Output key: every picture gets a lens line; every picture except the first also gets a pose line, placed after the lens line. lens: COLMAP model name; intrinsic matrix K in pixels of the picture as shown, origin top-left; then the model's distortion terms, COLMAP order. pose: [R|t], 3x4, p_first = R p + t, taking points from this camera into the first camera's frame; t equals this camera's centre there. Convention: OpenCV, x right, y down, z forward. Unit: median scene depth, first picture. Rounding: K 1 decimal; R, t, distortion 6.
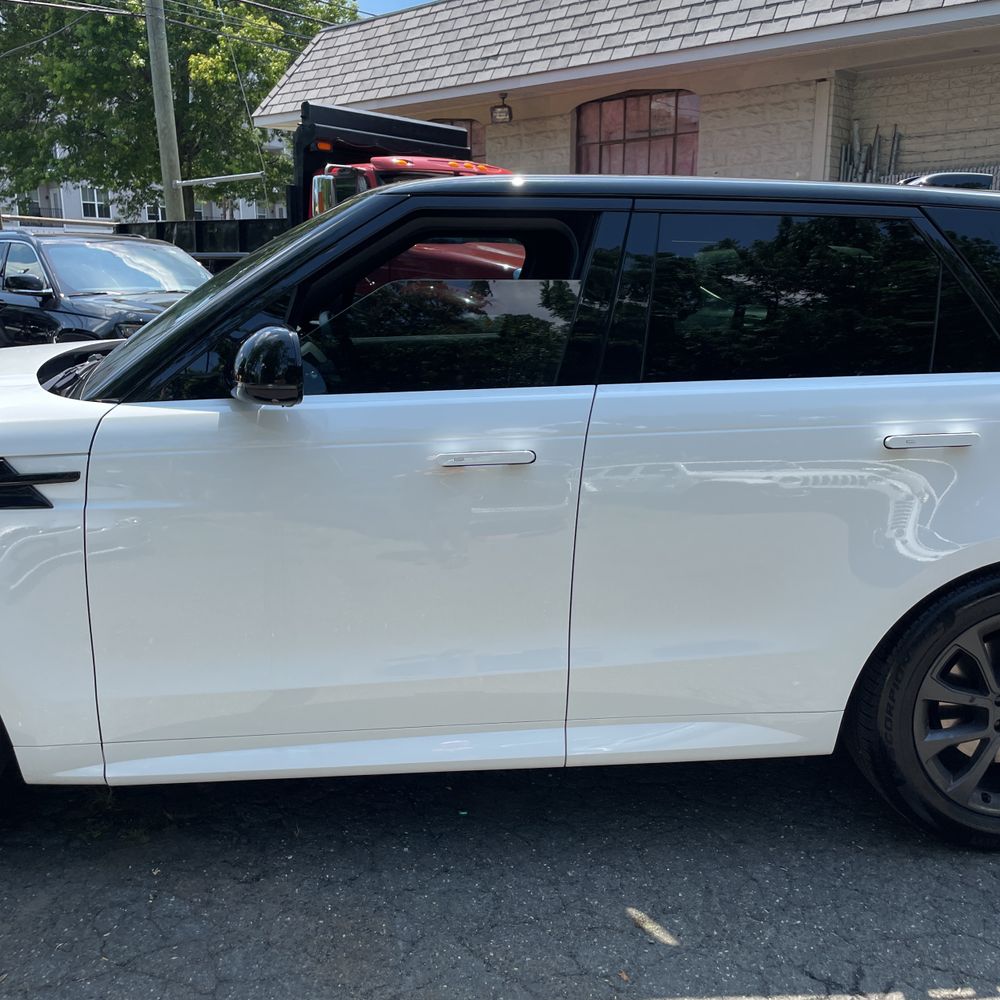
lens RADIAL K [[1010.2, 0, 504.0], [0, 1010.2, 499.4], [0, 0, 1]] dist [0.075429, -0.108707]
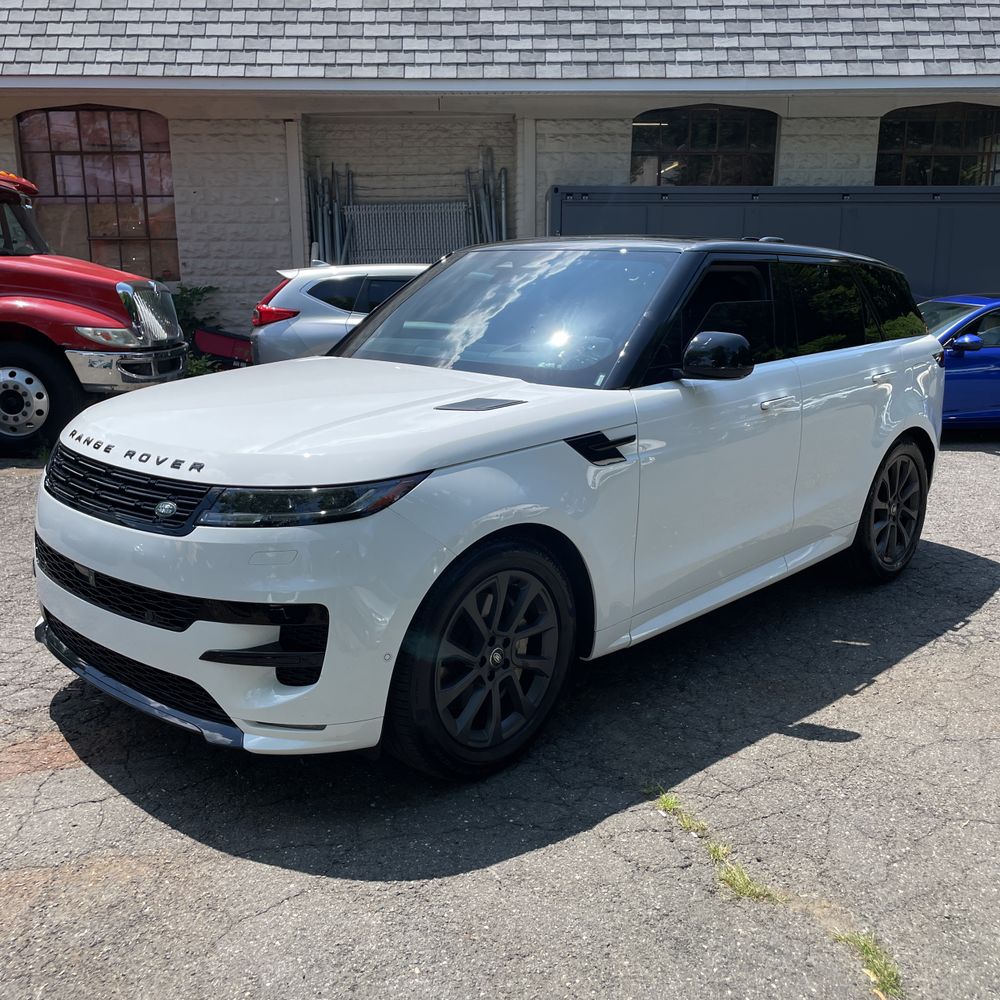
lens RADIAL K [[1003.4, 0, 504.9], [0, 1003.4, 495.7], [0, 0, 1]] dist [0.080983, -0.111560]
pose [[0.732721, -0.146945, 0.664475, -0.318853], [0.151741, 0.987105, 0.050967, -0.008780], [-0.663396, 0.063484, 0.745570, 0.002532]]
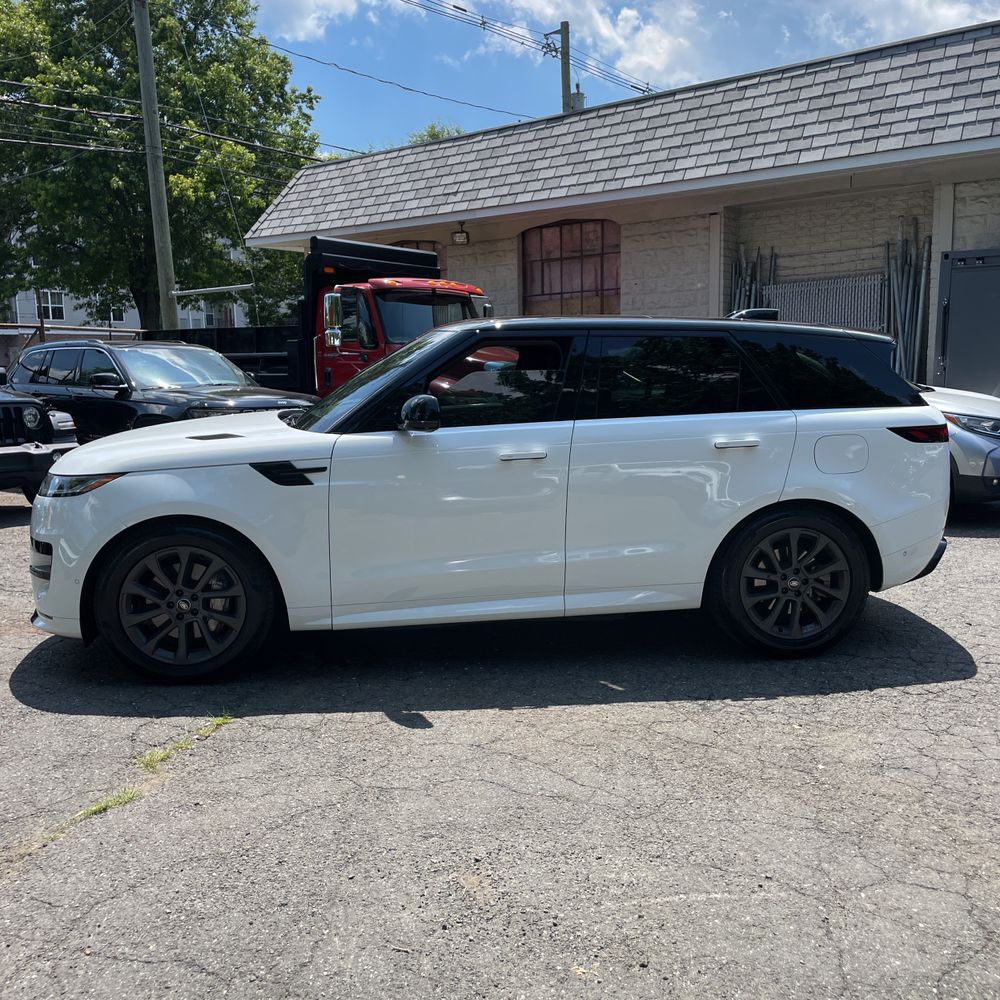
lens RADIAL K [[1004.4, 0, 500.0], [0, 1004.4, 500.0], [0, 0, 1]] dist [0.097318, -0.145461]
pose [[0.998011, -0.025542, 0.057642, -0.037789], [0.030361, 0.995974, -0.084341, 0.044790], [-0.055255, 0.085923, 0.994768, -0.209019]]
